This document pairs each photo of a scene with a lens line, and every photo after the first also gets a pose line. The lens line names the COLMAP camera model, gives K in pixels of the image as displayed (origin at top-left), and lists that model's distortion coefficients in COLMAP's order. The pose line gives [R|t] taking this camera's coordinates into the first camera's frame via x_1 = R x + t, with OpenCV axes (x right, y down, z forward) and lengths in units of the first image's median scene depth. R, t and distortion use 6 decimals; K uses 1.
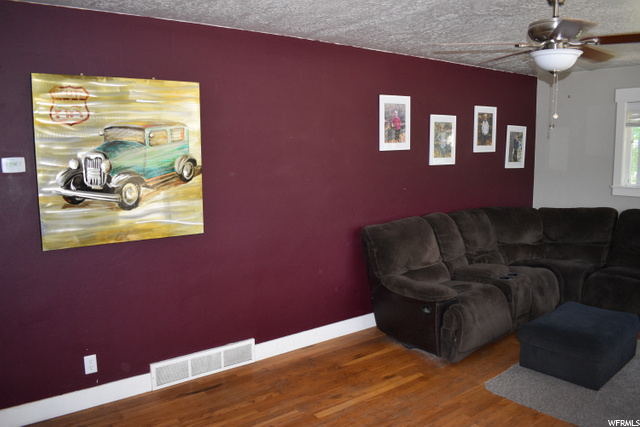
lens RADIAL K [[498.7, 0, 320.0], [0, 498.7, 213.5], [0, 0, 1]] dist [-0.098363, 0.017259]
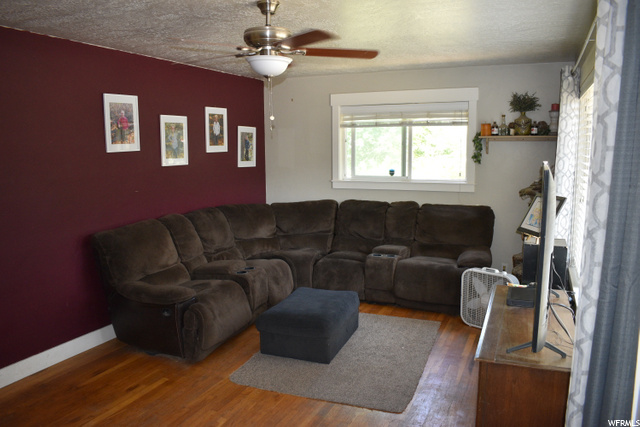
lens RADIAL K [[498.7, 0, 320.0], [0, 498.7, 213.5], [0, 0, 1]] dist [-0.098363, 0.017259]
pose [[0.875802, -0.062515, 0.478604, 0.024511], [0.062887, 0.997904, 0.015267, 0.000982], [-0.478556, 0.016727, 0.877898, -0.009319]]
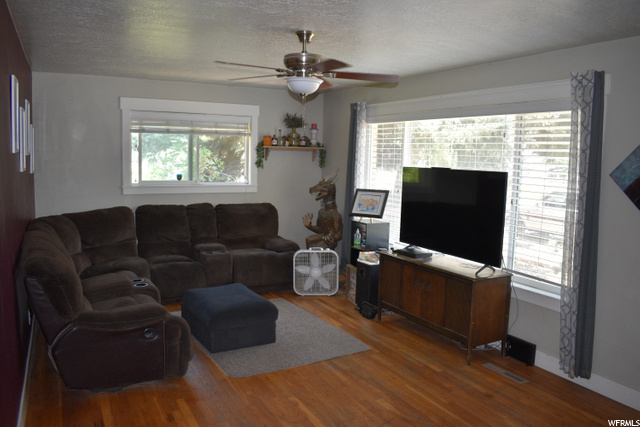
lens RADIAL K [[498.7, 0, 320.0], [0, 498.7, 213.5], [0, 0, 1]] dist [-0.098363, 0.017259]
pose [[0.157345, -0.101812, 0.982281, -0.524970], [0.102899, 0.990947, 0.086228, -0.058196], [-0.982168, 0.087508, 0.166397, 0.486262]]
